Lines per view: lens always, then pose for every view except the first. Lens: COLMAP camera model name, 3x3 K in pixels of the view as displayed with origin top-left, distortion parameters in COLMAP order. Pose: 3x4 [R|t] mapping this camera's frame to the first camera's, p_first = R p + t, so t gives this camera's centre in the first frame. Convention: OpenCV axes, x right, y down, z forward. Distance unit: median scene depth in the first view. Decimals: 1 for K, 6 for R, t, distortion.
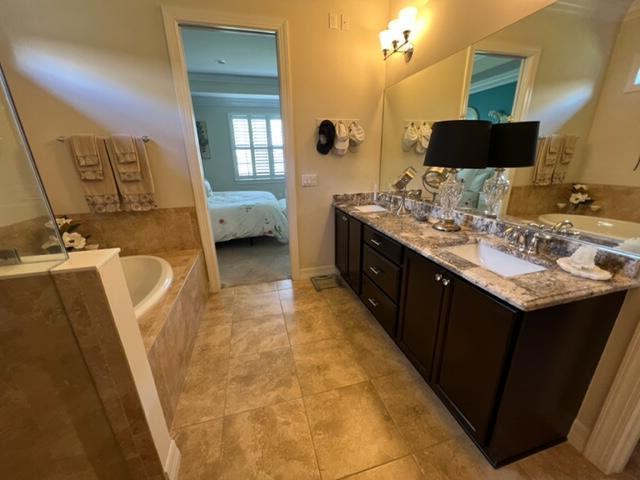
lens RADIAL K [[255.6, 0, 320.5], [0, 255.6, 238.0], [0, 0, 1]] dist [-0.001126, -0.000227]
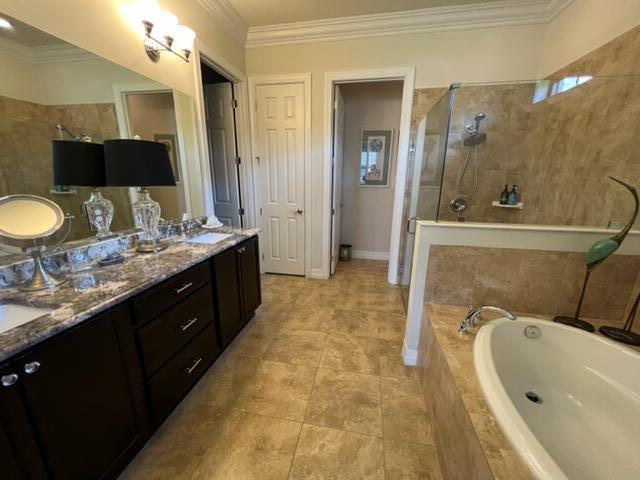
lens RADIAL K [[255.6, 0, 321.7], [0, 255.6, 240.5], [0, 0, 1]] dist [-0.001126, -0.000227]
pose [[-0.900556, -0.097137, 0.423750, -0.505819], [0.138643, 0.859654, 0.491704, -0.465805], [-0.412041, 0.501556, -0.760699, 1.495877]]
